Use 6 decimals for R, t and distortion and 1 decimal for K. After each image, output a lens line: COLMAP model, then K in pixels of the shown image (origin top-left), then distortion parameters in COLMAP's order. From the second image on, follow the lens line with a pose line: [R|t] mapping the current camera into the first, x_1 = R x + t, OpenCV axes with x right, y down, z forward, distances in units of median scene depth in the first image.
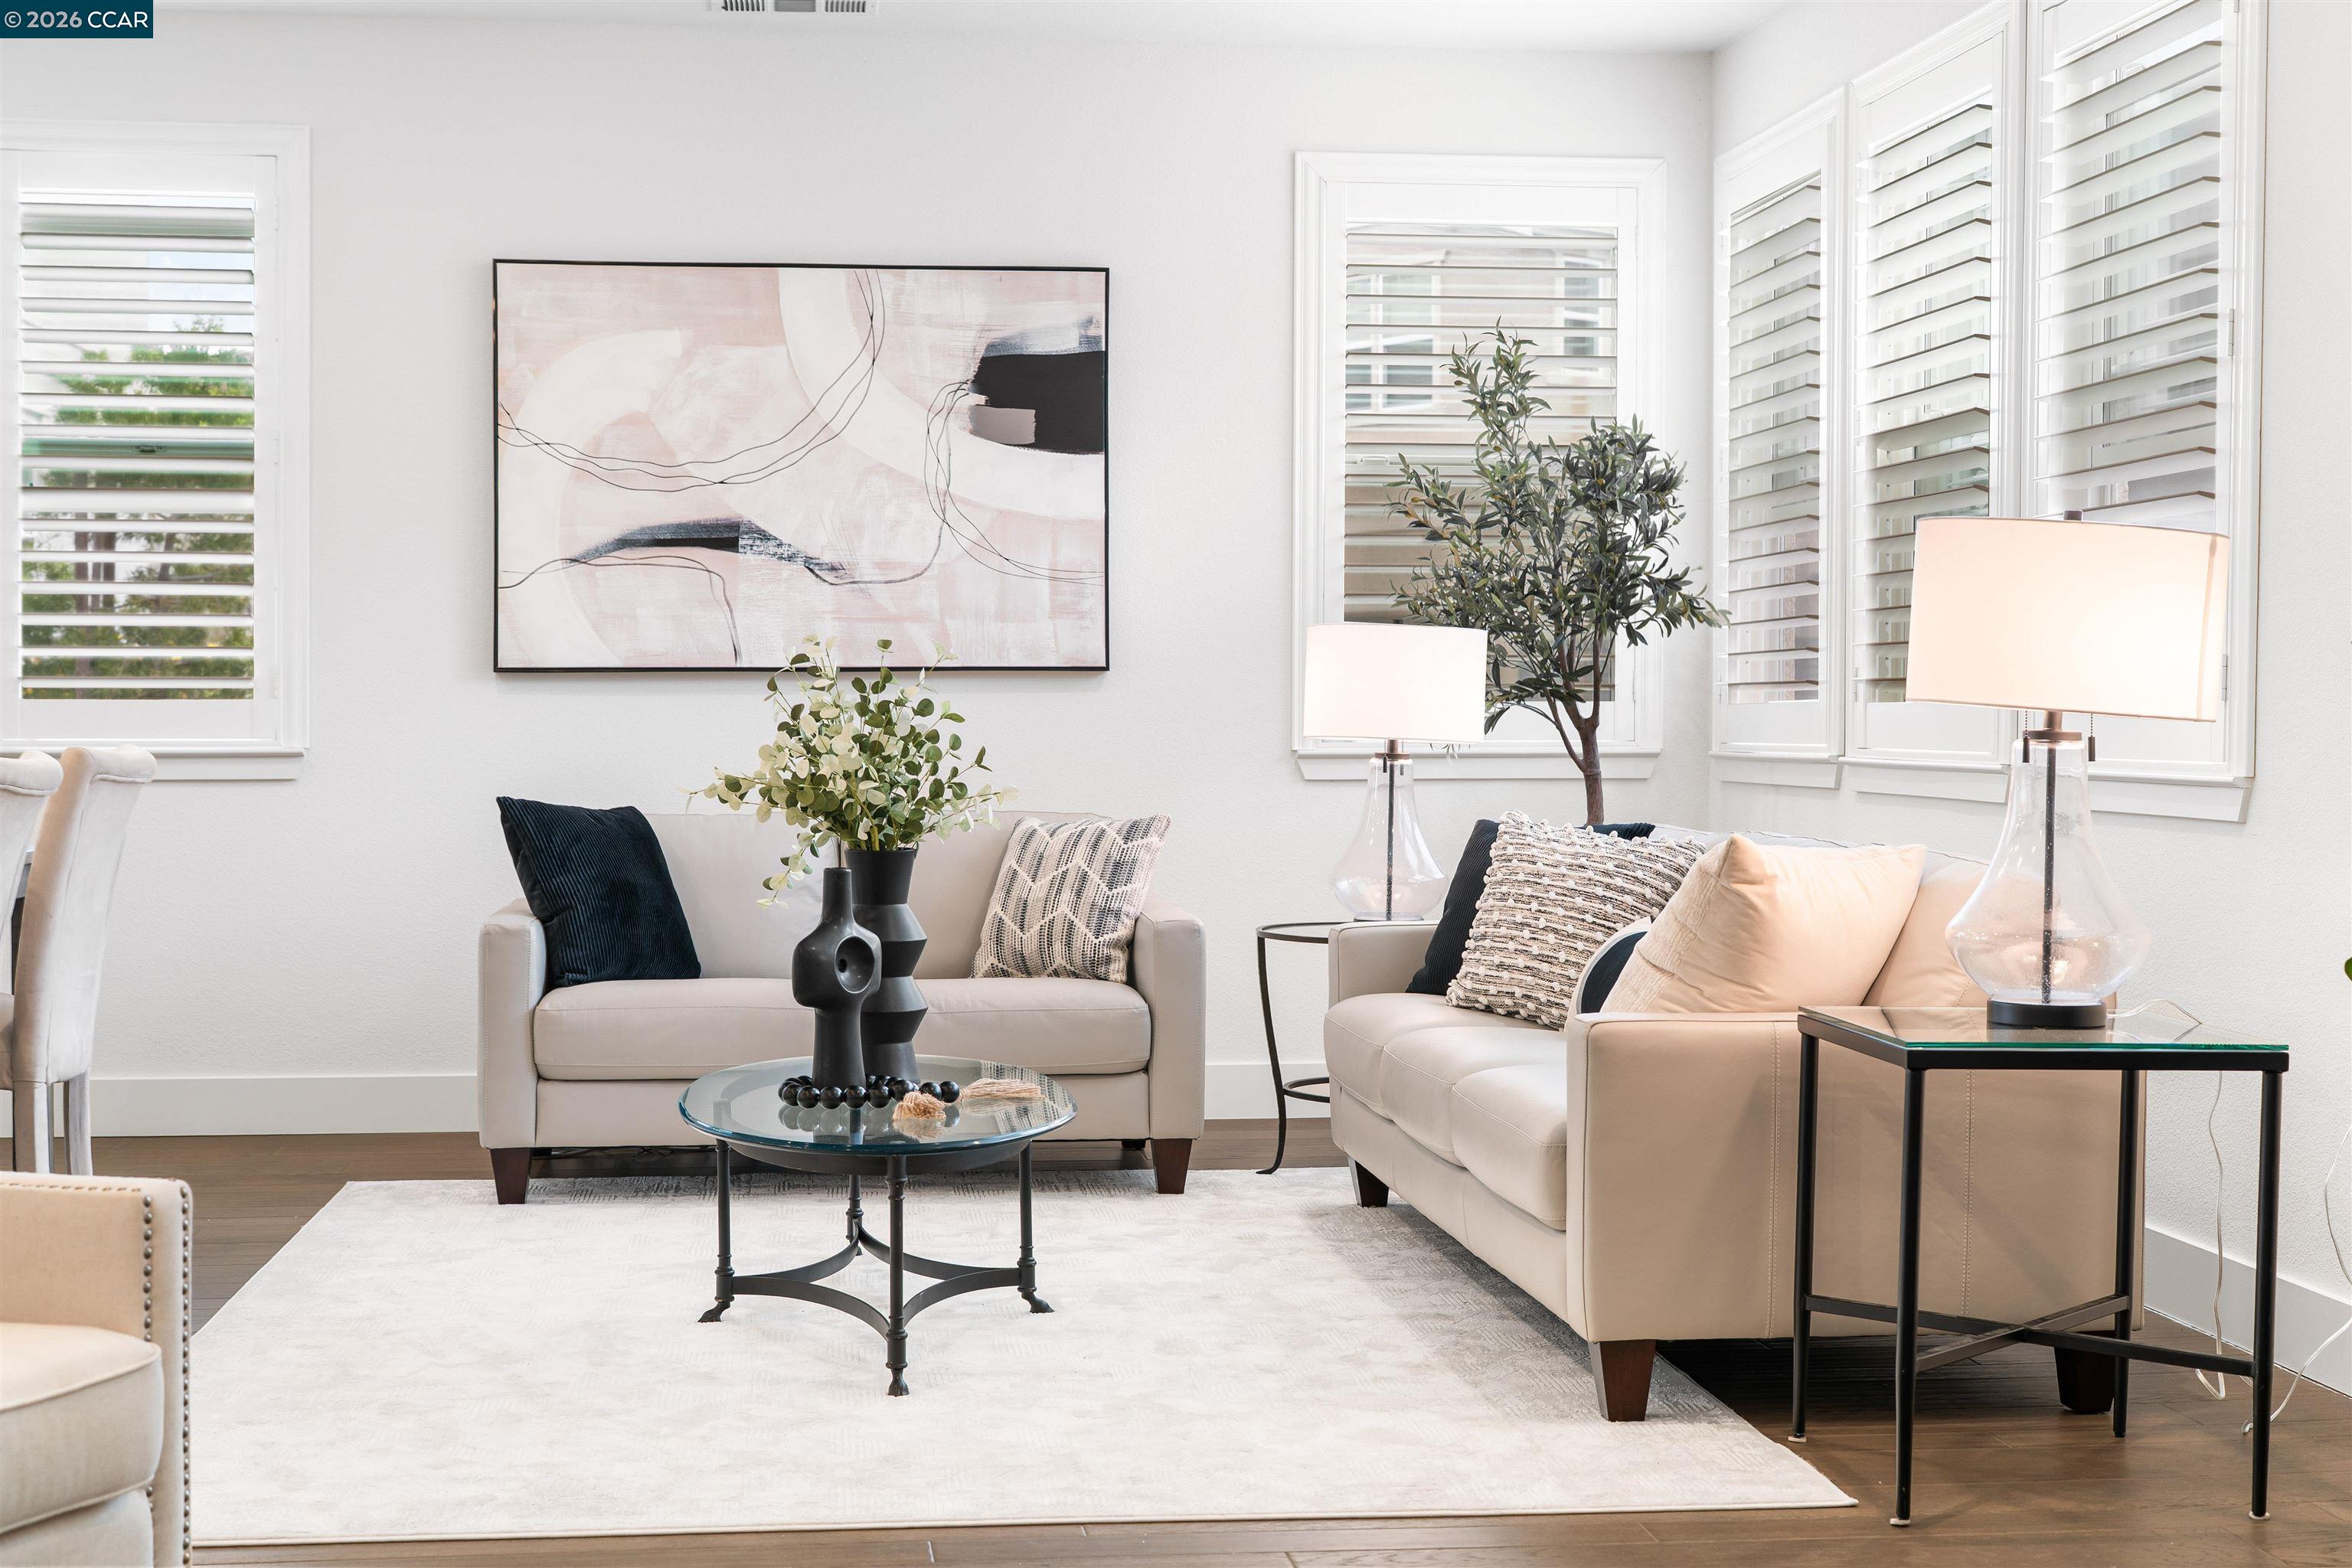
lens RADIAL K [[3310.8, 0, 1254.3], [0, 3310.8, 768.2], [0, 0, 1]] dist [0.030872, -0.040137]
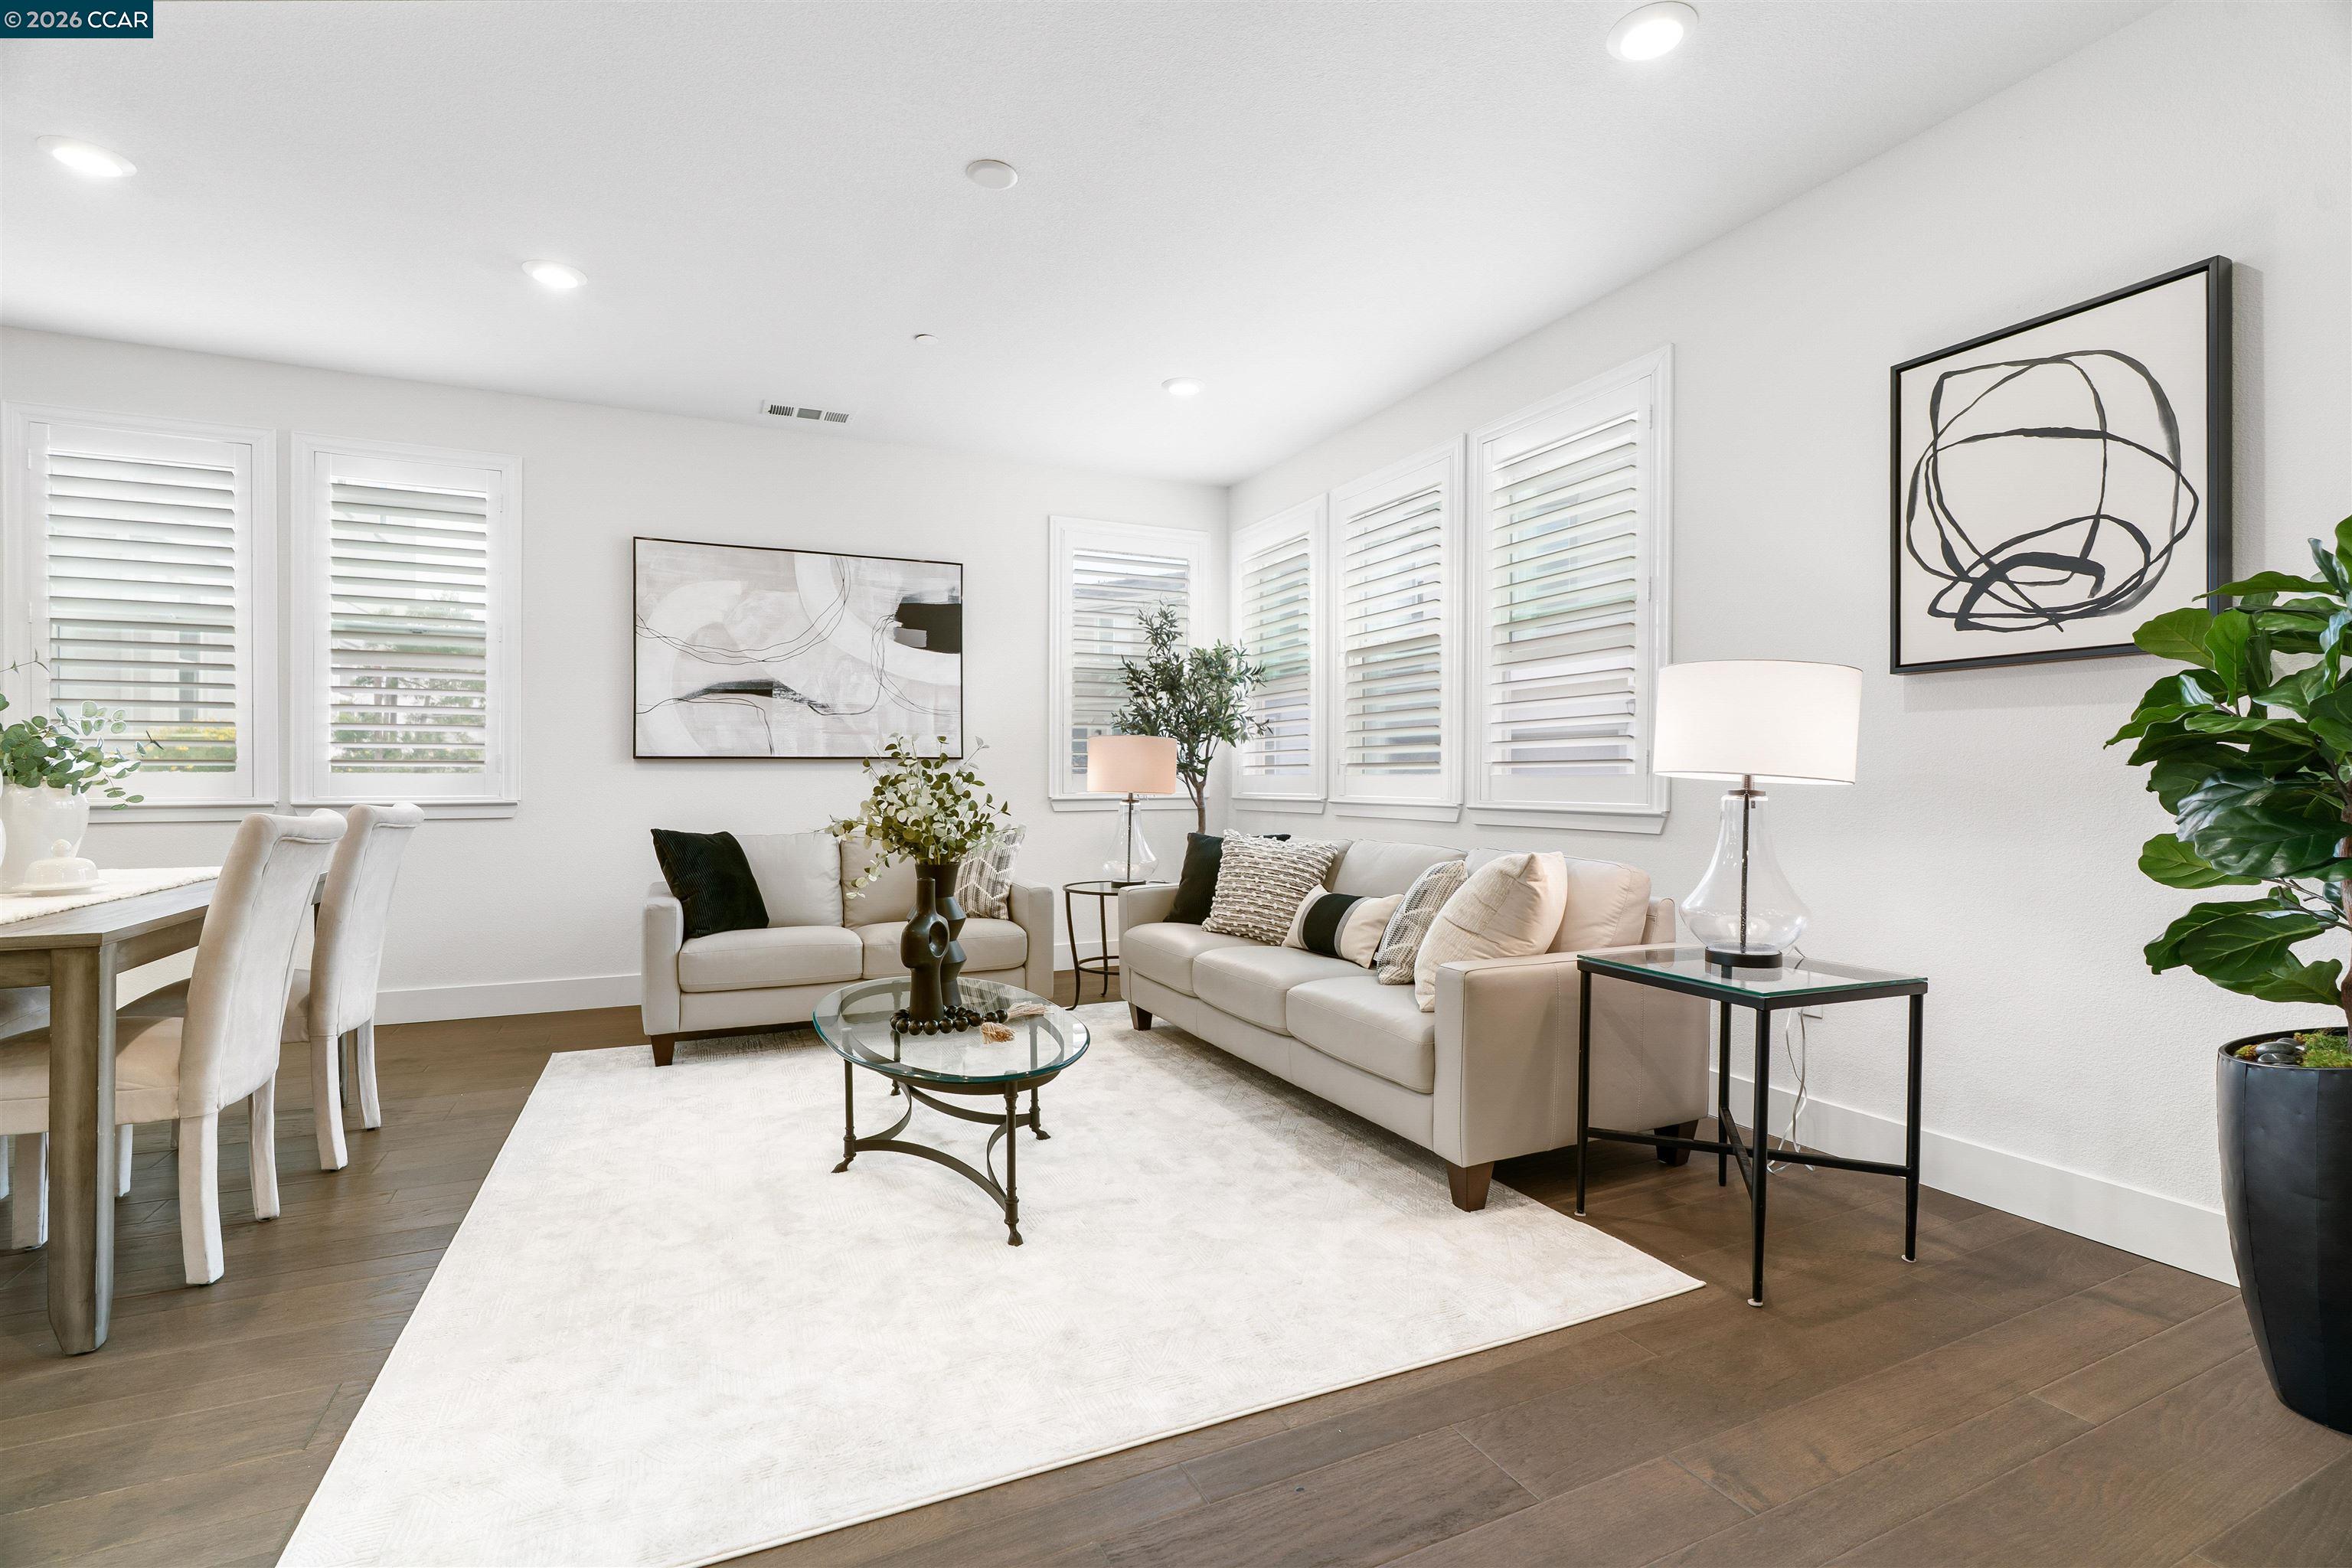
lens RADIAL K [[1066.4, 0, 1193.0], [0, 1066.4, 784.0], [0, 0, 1]] dist [-0.003957, 0.000757]
pose [[0.951884, -0.003045, 0.306443, -0.120518], [0.006674, 0.999919, -0.010796, -0.006591], [-0.306385, 0.012322, 0.951828, 0.355662]]
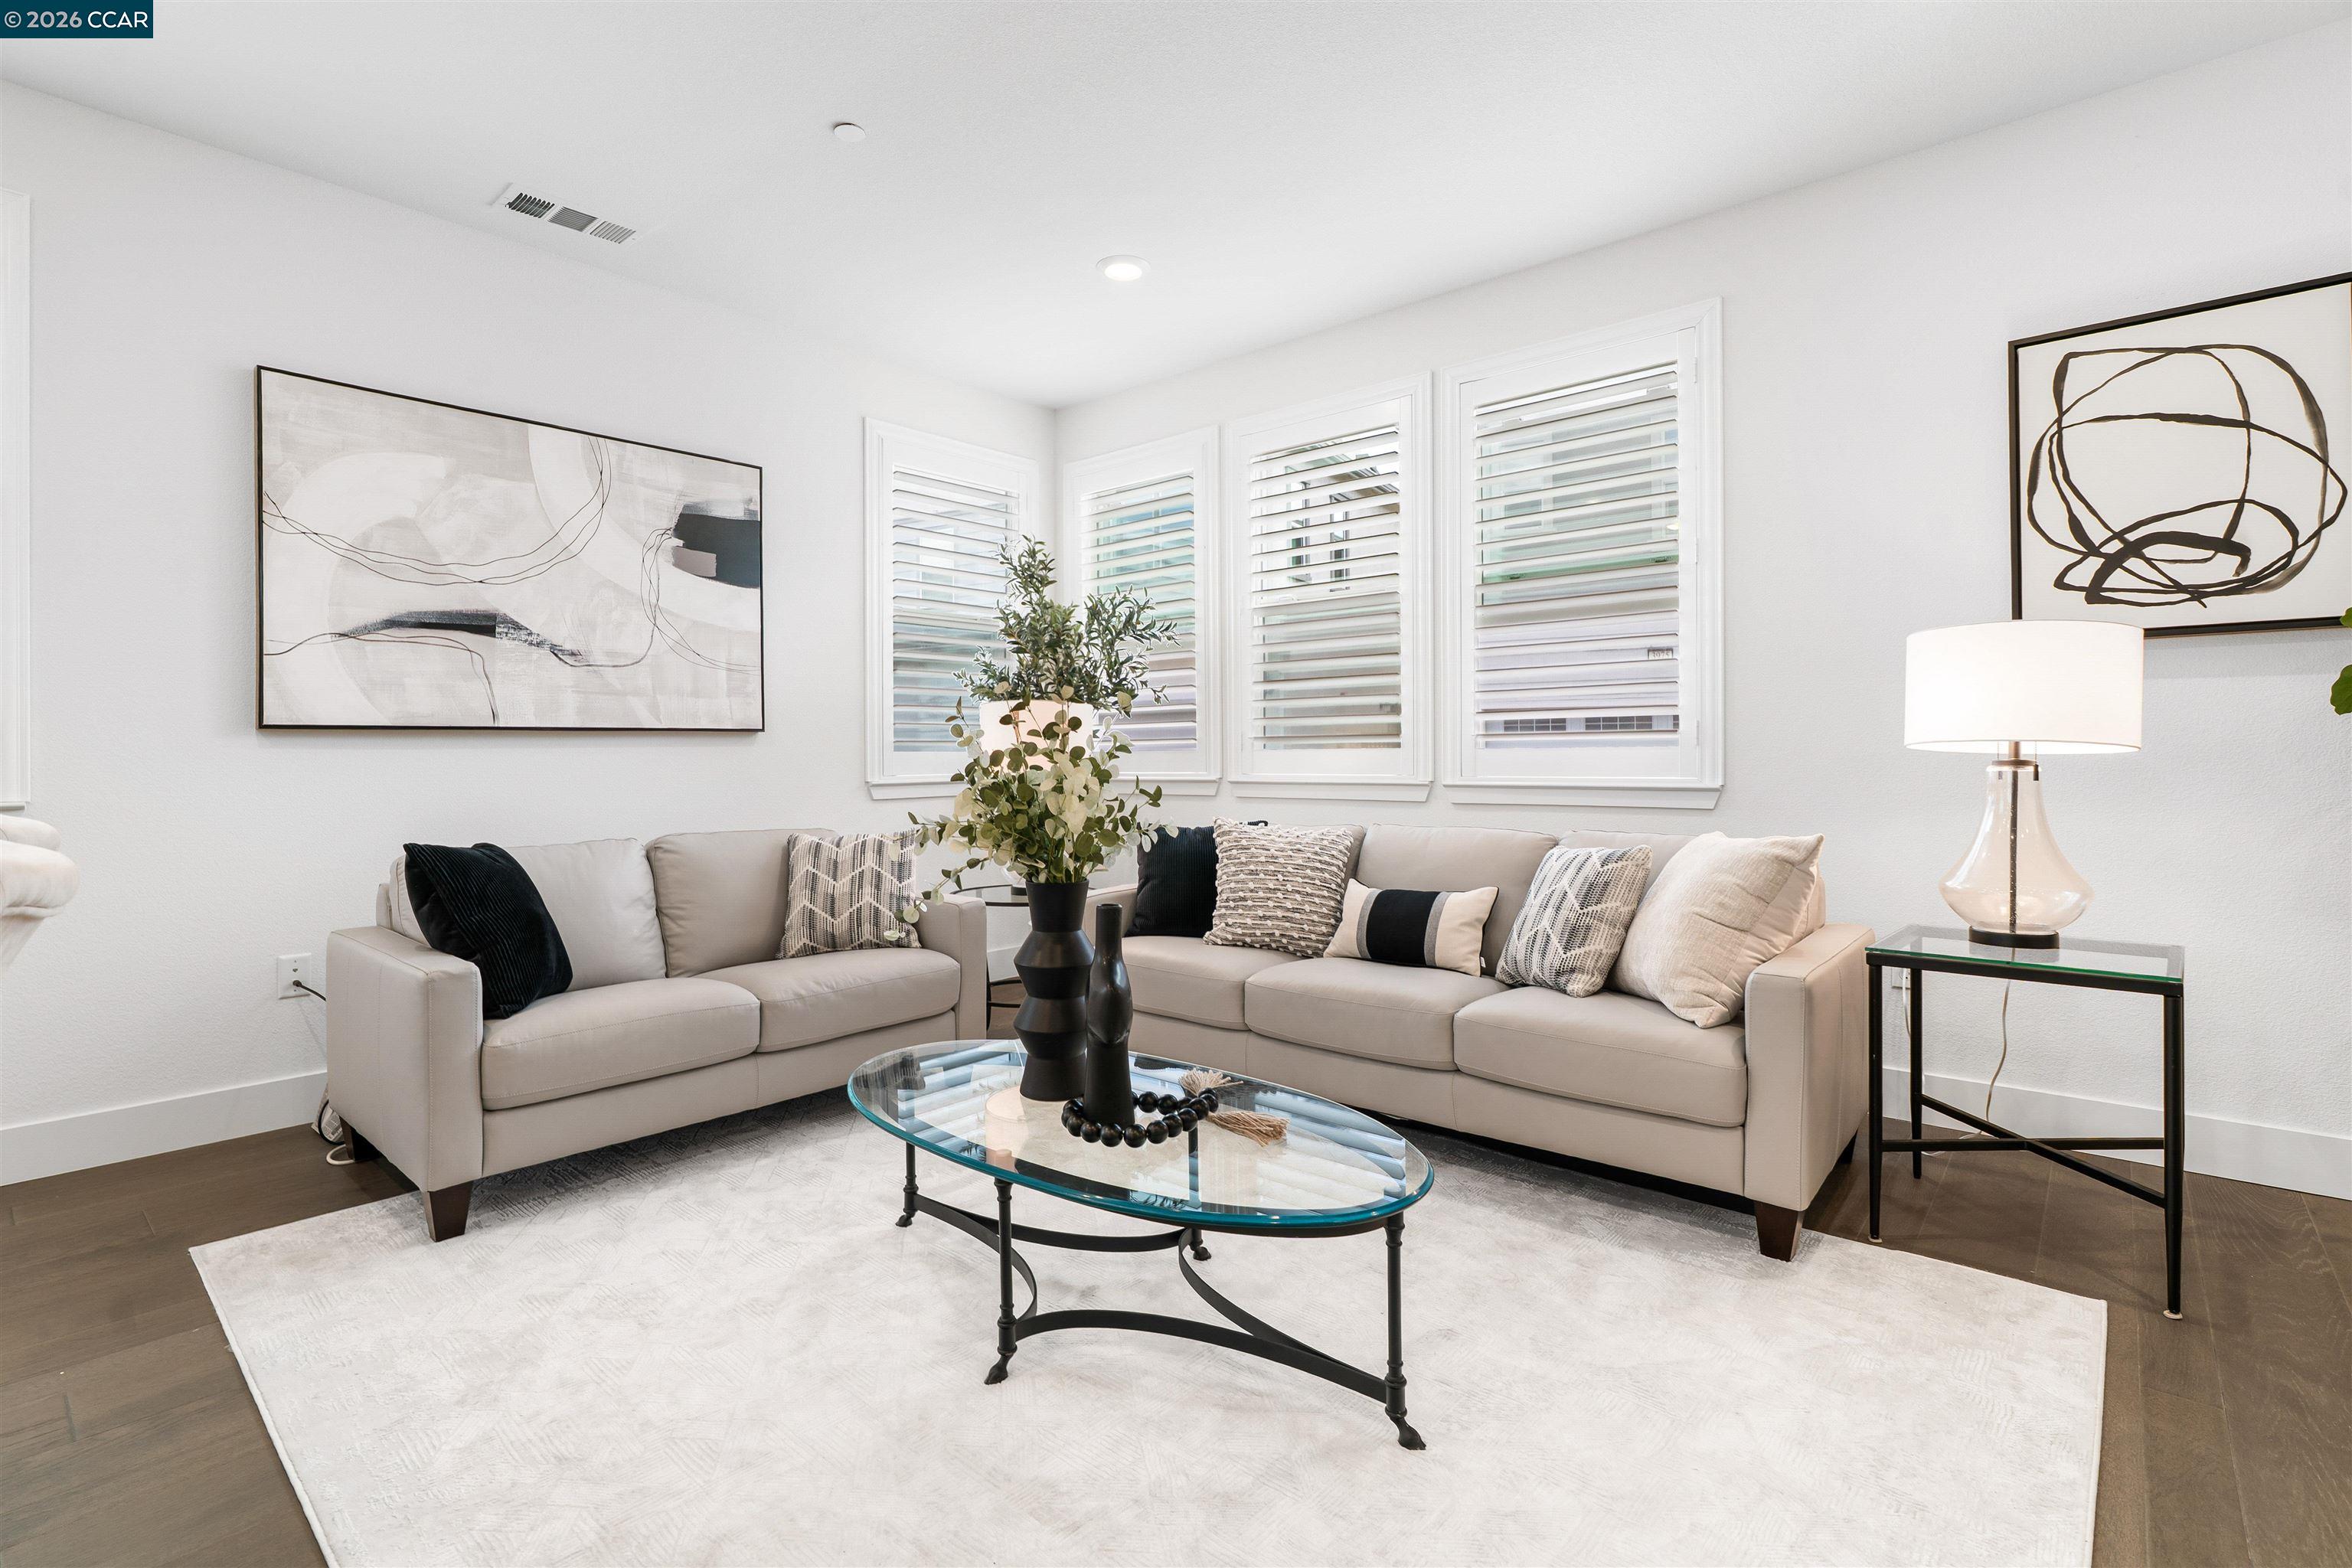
lens RADIAL K [[1094.7, 0, 1172.4], [0, 1094.7, 761.4], [0, 0, 1]] dist [-0.007006, 0.000913]
pose [[0.751963, -0.010330, 0.659124, -0.254275], [0.019929, 0.999776, -0.007067, -0.009454], [-0.658904, 0.018450, 0.752001, 0.544010]]
